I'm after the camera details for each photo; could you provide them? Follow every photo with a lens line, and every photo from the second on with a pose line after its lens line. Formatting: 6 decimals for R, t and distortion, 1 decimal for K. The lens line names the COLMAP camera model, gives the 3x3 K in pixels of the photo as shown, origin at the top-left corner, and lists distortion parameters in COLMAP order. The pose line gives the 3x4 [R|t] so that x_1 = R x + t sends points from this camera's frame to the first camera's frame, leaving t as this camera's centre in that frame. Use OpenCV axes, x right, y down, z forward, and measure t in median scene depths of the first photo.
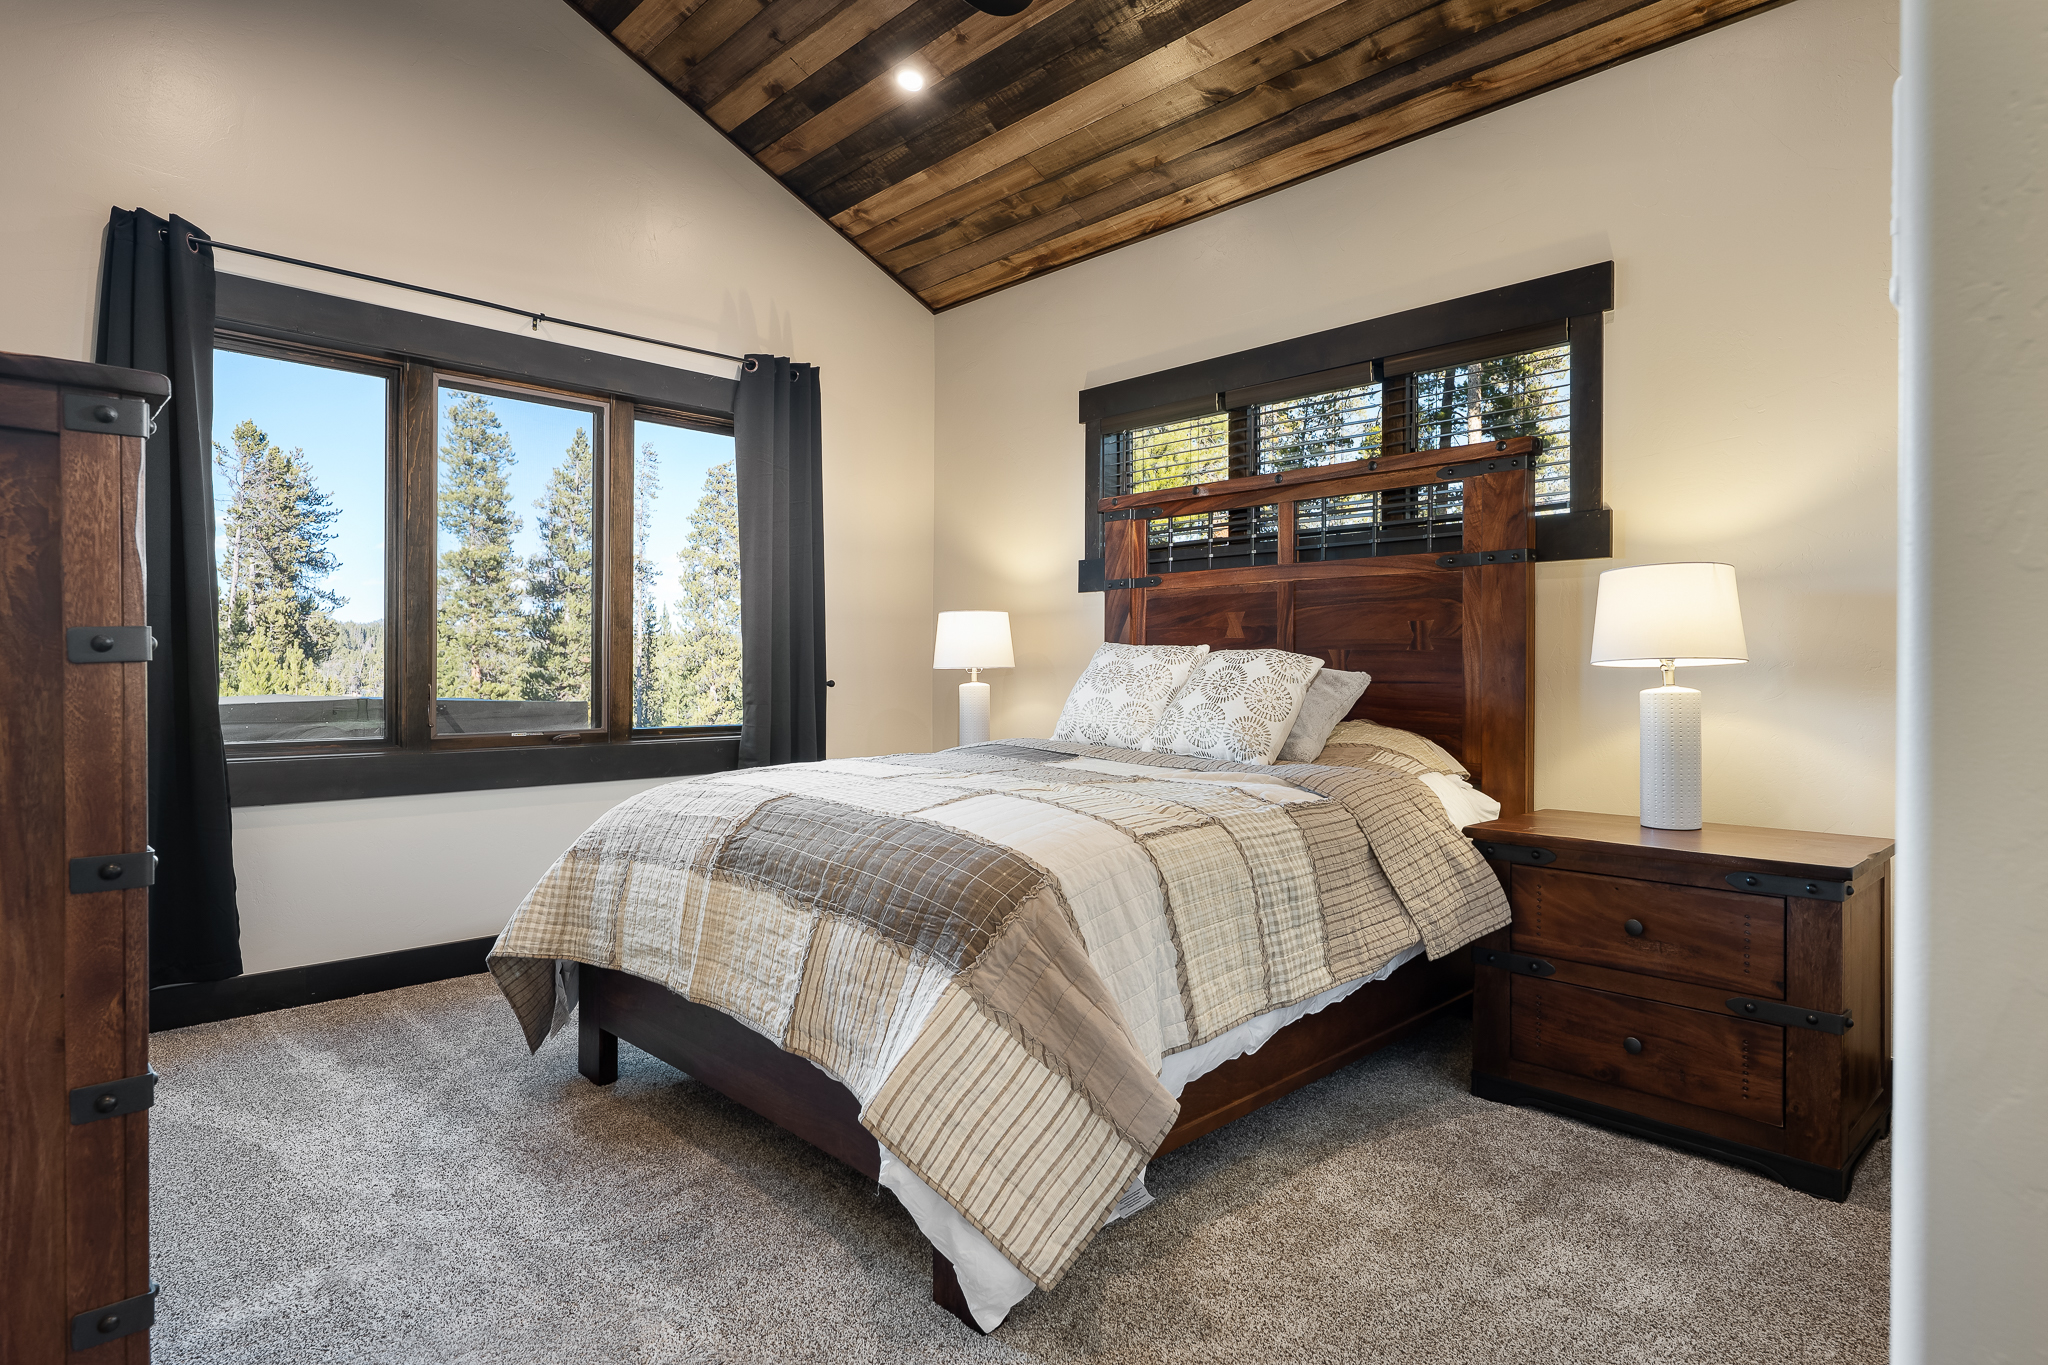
lens RADIAL K [[1075.2, 0, 1066.2], [0, 1075.2, 676.1], [0, 0, 1]] dist [-0.002590, -0.000343]
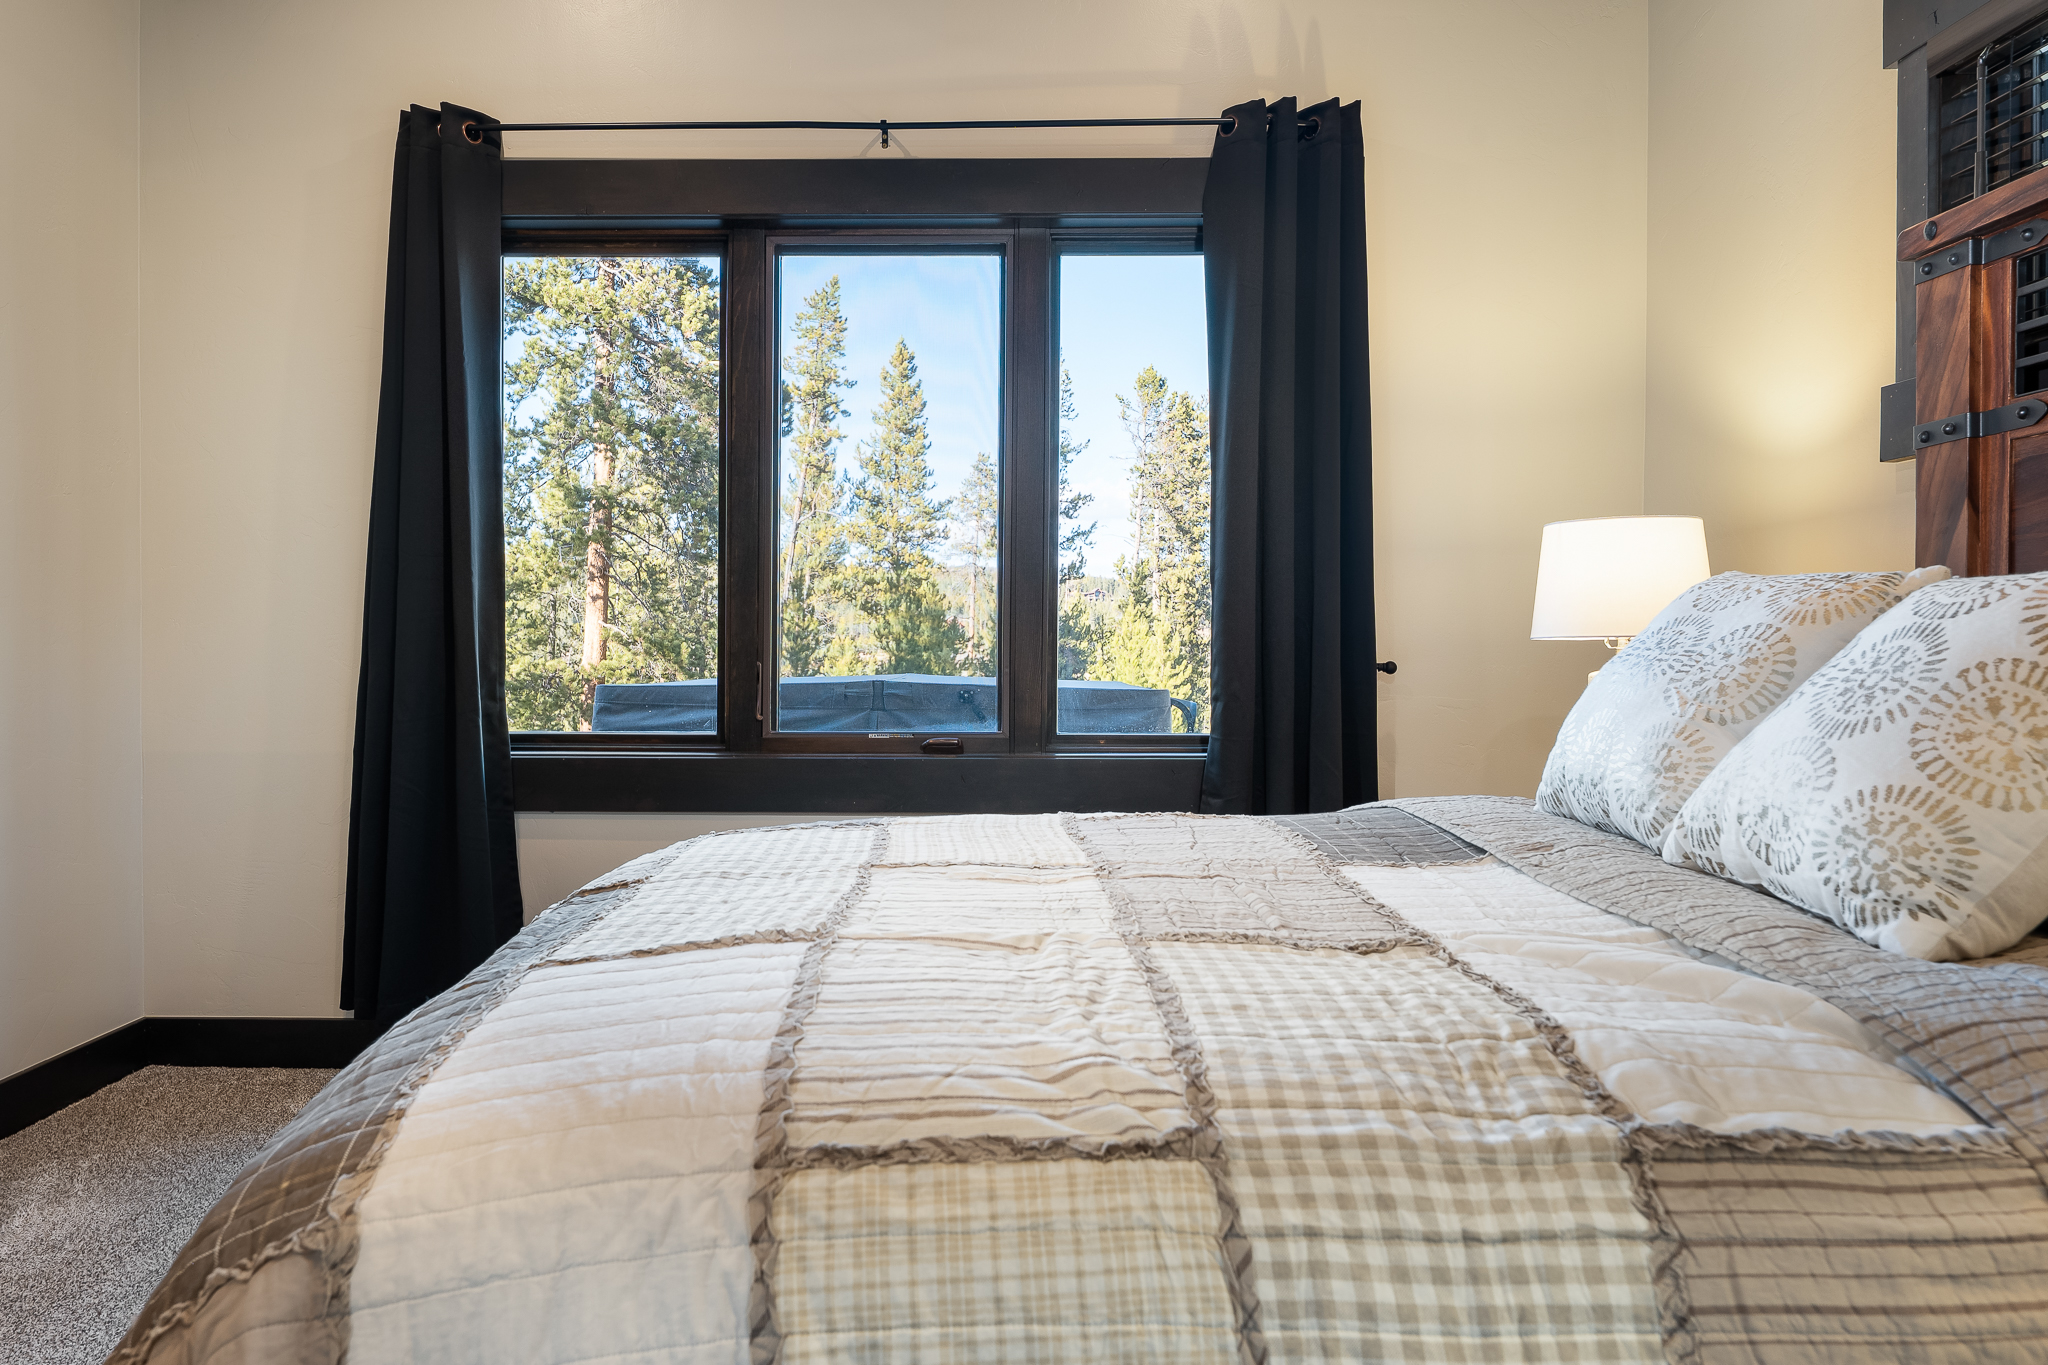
lens RADIAL K [[1465.6, 0, 1022.2], [0, 1465.6, 649.3], [0, 0, 1]] dist [0.001133, 0.000755]
pose [[0.689958, 0.001103, -0.723849, 0.213610], [-0.003395, 0.999993, -0.001712, -0.000484], [0.723842, 0.003639, 0.689957, 0.368234]]
